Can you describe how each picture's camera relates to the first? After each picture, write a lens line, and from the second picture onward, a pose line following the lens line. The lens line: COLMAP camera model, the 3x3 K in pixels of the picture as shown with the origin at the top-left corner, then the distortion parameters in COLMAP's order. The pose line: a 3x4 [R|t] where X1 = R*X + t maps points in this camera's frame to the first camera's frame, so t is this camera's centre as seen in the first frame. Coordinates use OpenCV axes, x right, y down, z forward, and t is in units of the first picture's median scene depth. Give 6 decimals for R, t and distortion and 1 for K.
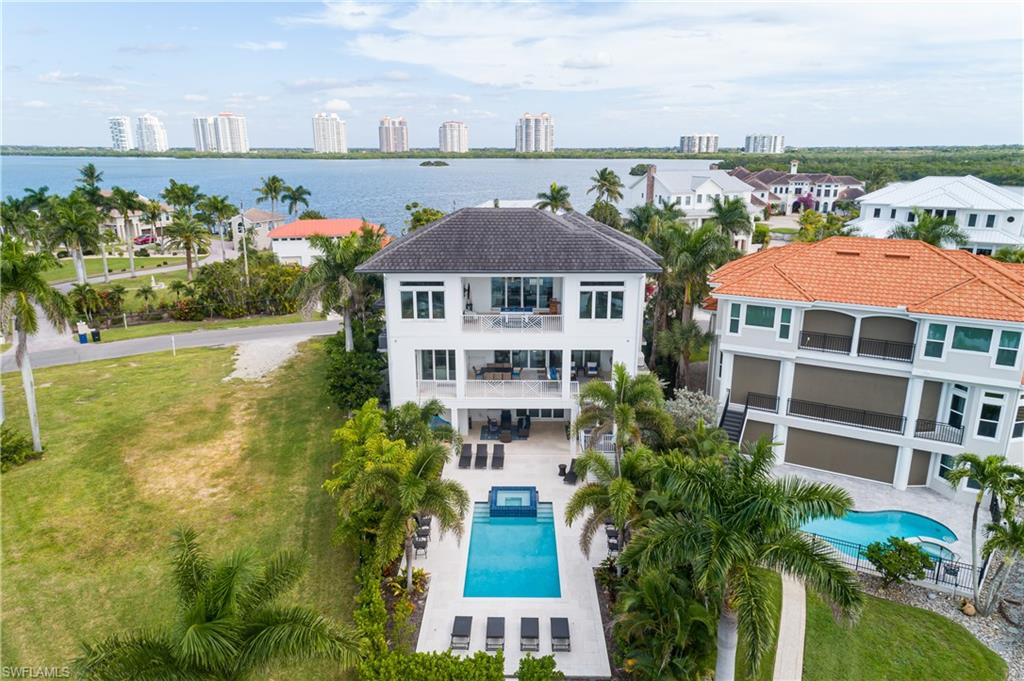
lens RADIAL K [[673.1, 0, 519.0], [0, 673.1, 339.2], [0, 0, 1]] dist [0.025257, 0.001116]
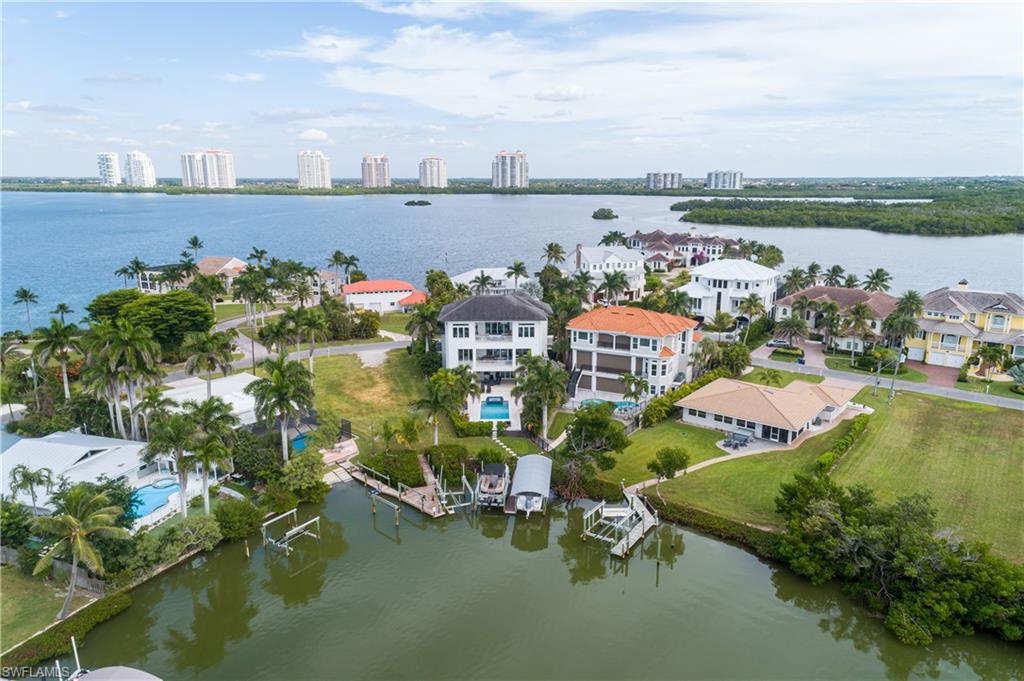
lens RADIAL K [[691.3, 0, 512.0], [0, 691.3, 340.5], [0, 0, 1]] dist [0.079277, 0.000616]
pose [[0.999731, -0.007169, 0.022050, 0.002203], [0.008012, 0.999231, -0.038378, 0.081349], [-0.021758, 0.038544, 0.999020, -1.615721]]
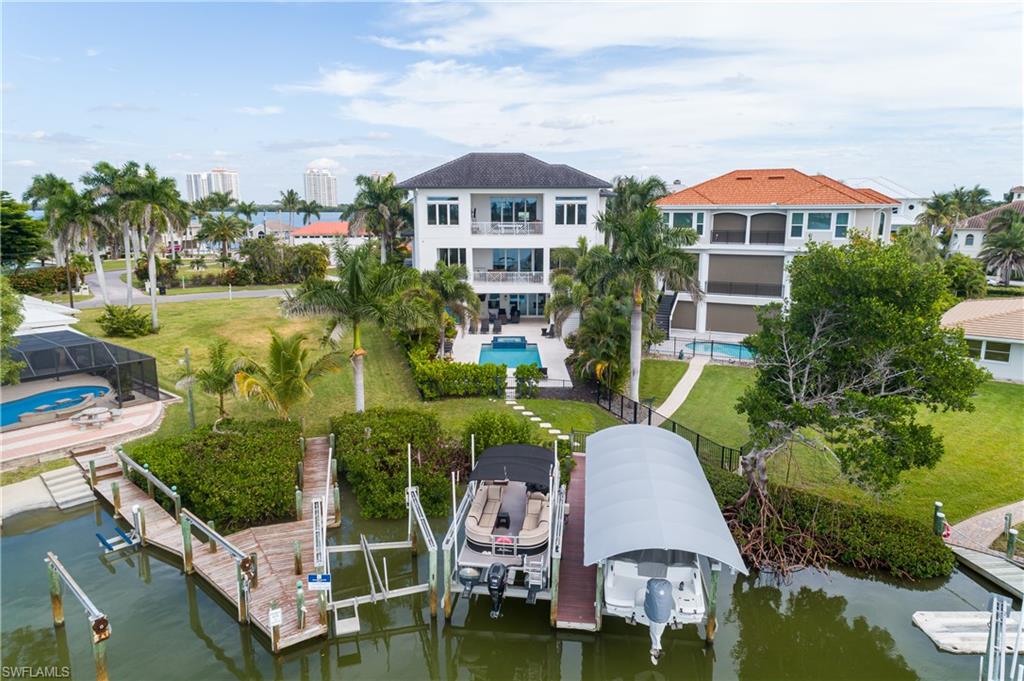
lens RADIAL K [[673.1, 0, 519.0], [0, 673.1, 339.2], [0, 0, 1]] dist [0.025257, 0.001116]
pose [[0.999794, -0.002243, 0.020189, -0.012899], [0.003959, 0.996343, -0.085356, 0.293065], [-0.019923, 0.085418, 0.996146, -0.332607]]
